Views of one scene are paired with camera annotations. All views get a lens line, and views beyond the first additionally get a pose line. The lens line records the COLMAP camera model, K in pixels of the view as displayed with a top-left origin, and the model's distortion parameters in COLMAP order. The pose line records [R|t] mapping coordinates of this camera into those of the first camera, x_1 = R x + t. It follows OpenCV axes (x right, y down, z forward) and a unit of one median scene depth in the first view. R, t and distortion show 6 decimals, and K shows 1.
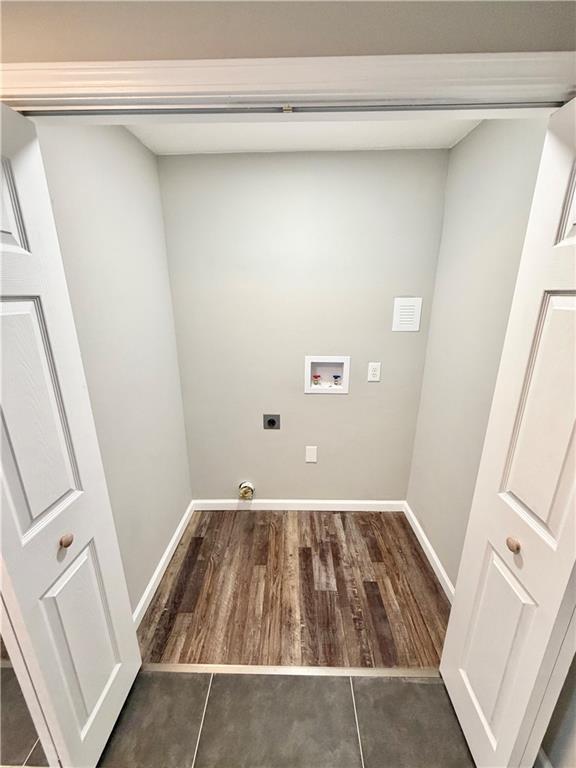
lens RADIAL K [[305.9, 0, 289.3], [0, 305.9, 383.4], [0, 0, 1]] dist [0.002457, -0.000283]
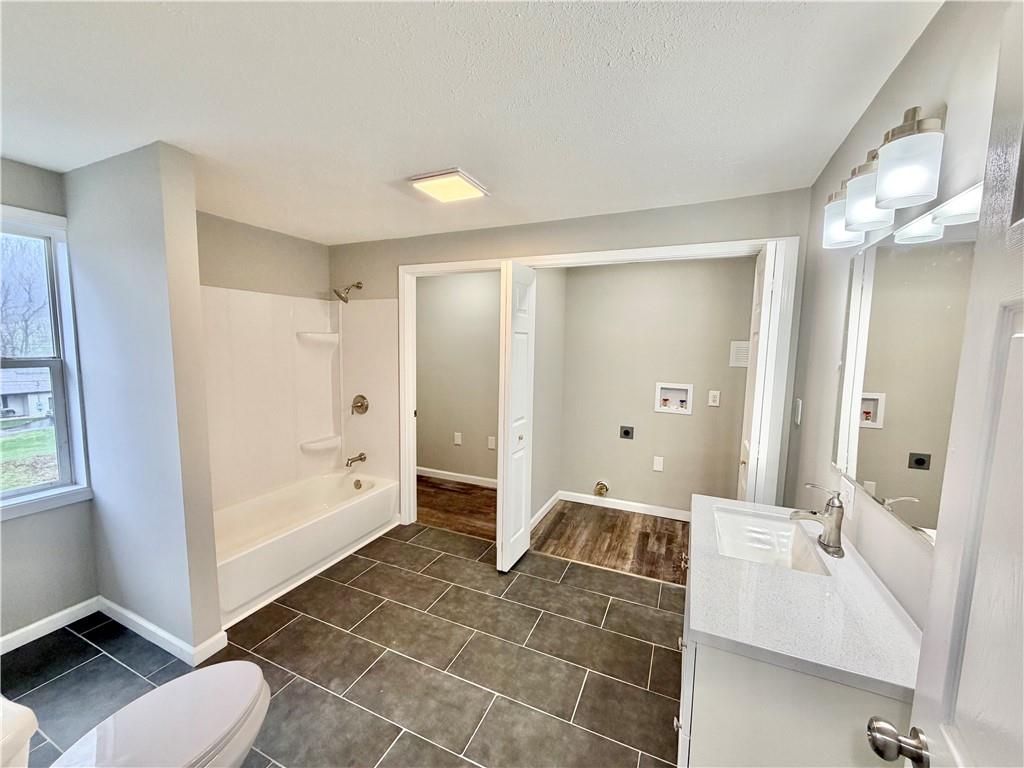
lens RADIAL K [[407.8, 0, 509.8], [0, 407.8, 384.9], [0, 0, 1]] dist [0.002457, -0.000283]
pose [[0.919420, 0.059090, -0.388812, 0.155720], [-0.132035, 0.977644, -0.163644, 0.293363], [0.370450, 0.201795, 0.906667, -0.838584]]
